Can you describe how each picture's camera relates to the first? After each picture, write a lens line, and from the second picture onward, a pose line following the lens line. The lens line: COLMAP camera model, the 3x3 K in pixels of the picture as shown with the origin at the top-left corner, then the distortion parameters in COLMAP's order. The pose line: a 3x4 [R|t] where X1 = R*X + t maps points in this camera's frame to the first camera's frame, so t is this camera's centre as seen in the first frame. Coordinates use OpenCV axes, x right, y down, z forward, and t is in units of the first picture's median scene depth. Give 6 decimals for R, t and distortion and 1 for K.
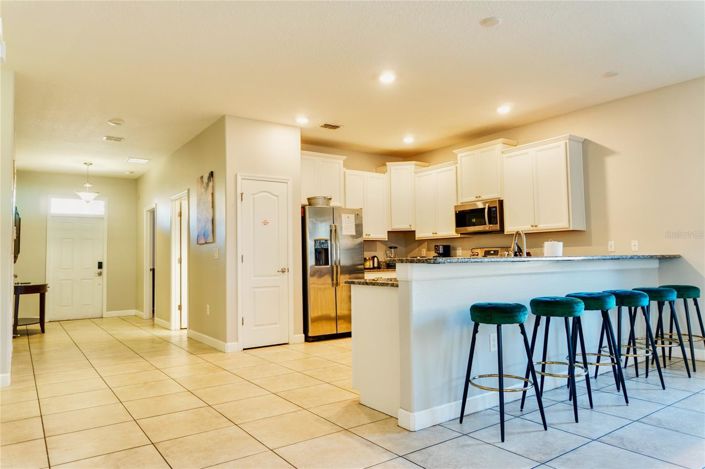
lens RADIAL K [[471.7, 0, 351.3], [0, 471.7, 233.9], [0, 0, 1]] dist [-0.010838, 0.002361]
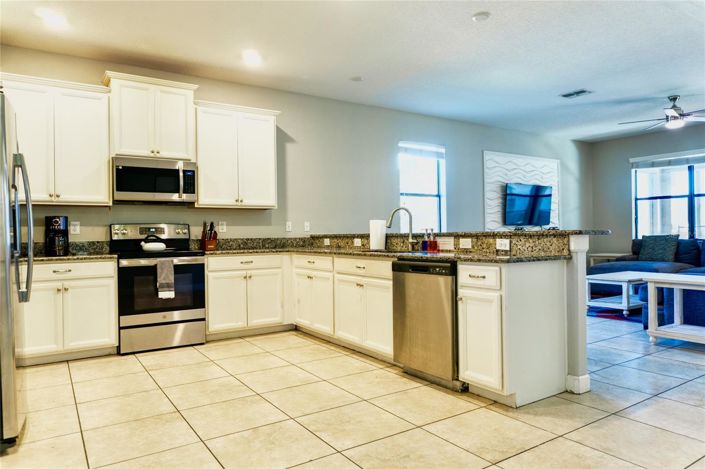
lens RADIAL K [[471.7, 0, 352.5], [0, 471.7, 233.1], [0, 0, 1]] dist [-0.010838, 0.002361]
pose [[0.035229, 0.016335, 0.999246, -0.458294], [-0.040165, 0.999082, -0.014916, 0.045603], [-0.998572, -0.039609, 0.035853, 0.714495]]
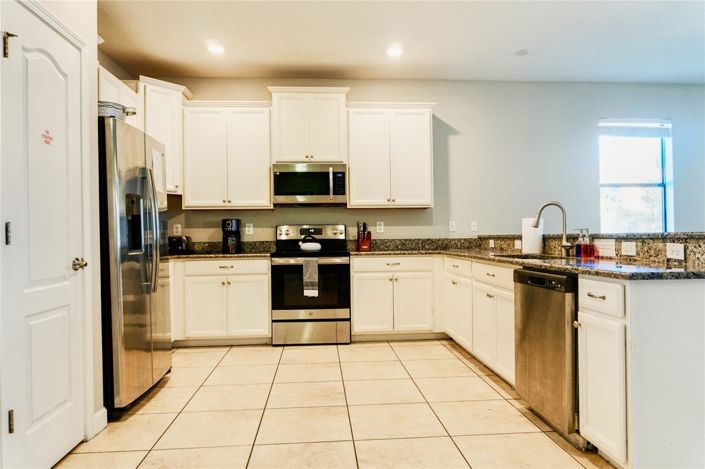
lens RADIAL K [[471.7, 0, 353.7], [0, 471.7, 234.4], [0, 0, 1]] dist [-0.010838, 0.002361]
pose [[0.516597, 0.012637, 0.856136, -0.358983], [-0.041811, 0.999071, 0.010482, 0.036640], [-0.855207, -0.041211, 0.516645, 0.580961]]
